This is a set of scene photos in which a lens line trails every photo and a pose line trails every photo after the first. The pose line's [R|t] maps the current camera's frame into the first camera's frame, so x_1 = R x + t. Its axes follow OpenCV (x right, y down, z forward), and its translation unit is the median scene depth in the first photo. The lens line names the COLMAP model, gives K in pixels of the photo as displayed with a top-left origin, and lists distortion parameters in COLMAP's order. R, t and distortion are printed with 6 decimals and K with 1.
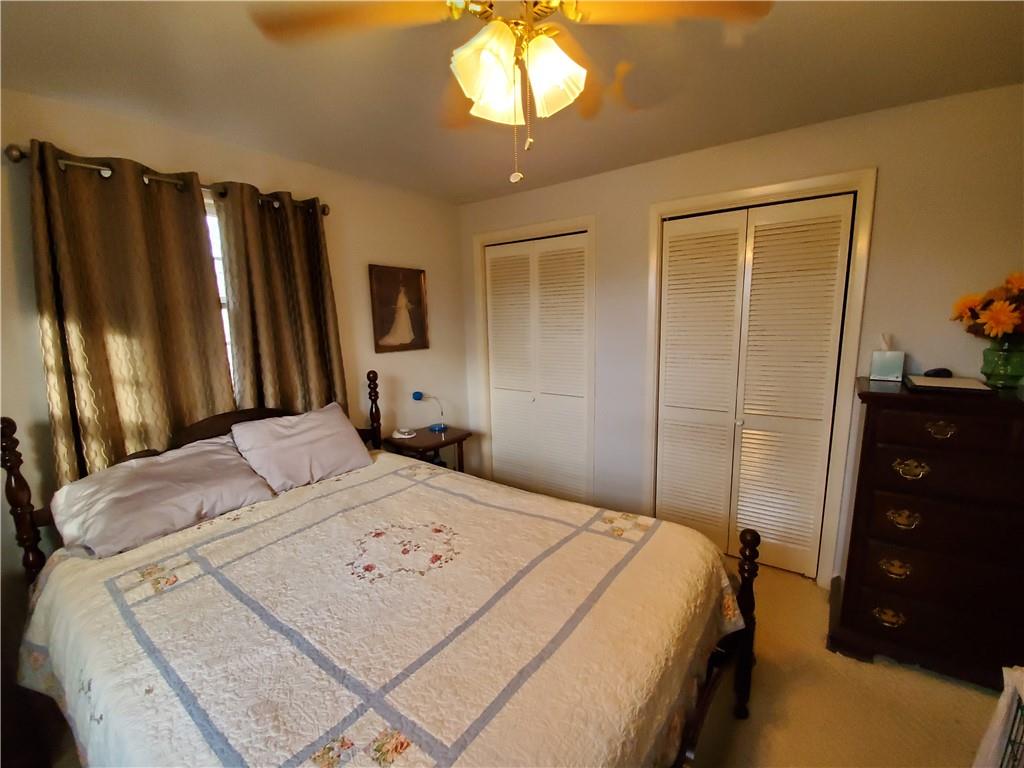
lens RADIAL K [[445.0, 0, 514.5], [0, 445.0, 395.6], [0, 0, 1]] dist [-0.000615, -0.000230]
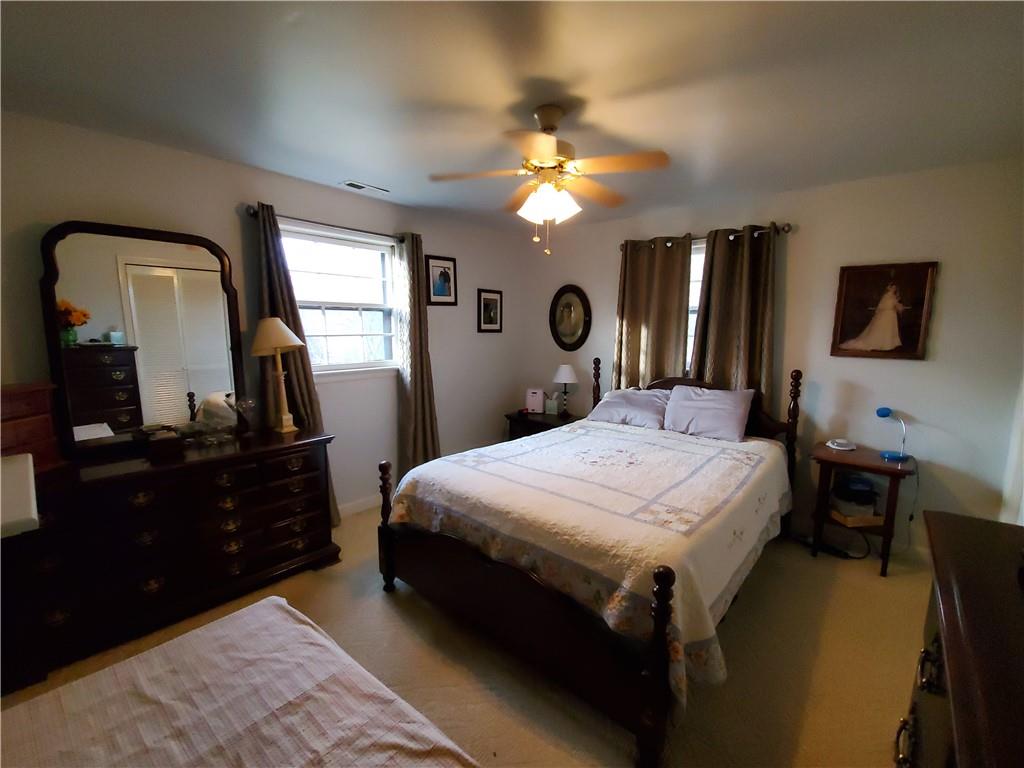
lens RADIAL K [[445.0, 0, 514.5], [0, 445.0, 395.6], [0, 0, 1]] dist [-0.000615, -0.000230]
pose [[-0.089690, 0.179873, -0.979593, 1.010724], [-0.173082, 0.965776, 0.193183, -0.107694], [0.980815, 0.186876, -0.055488, 0.513065]]
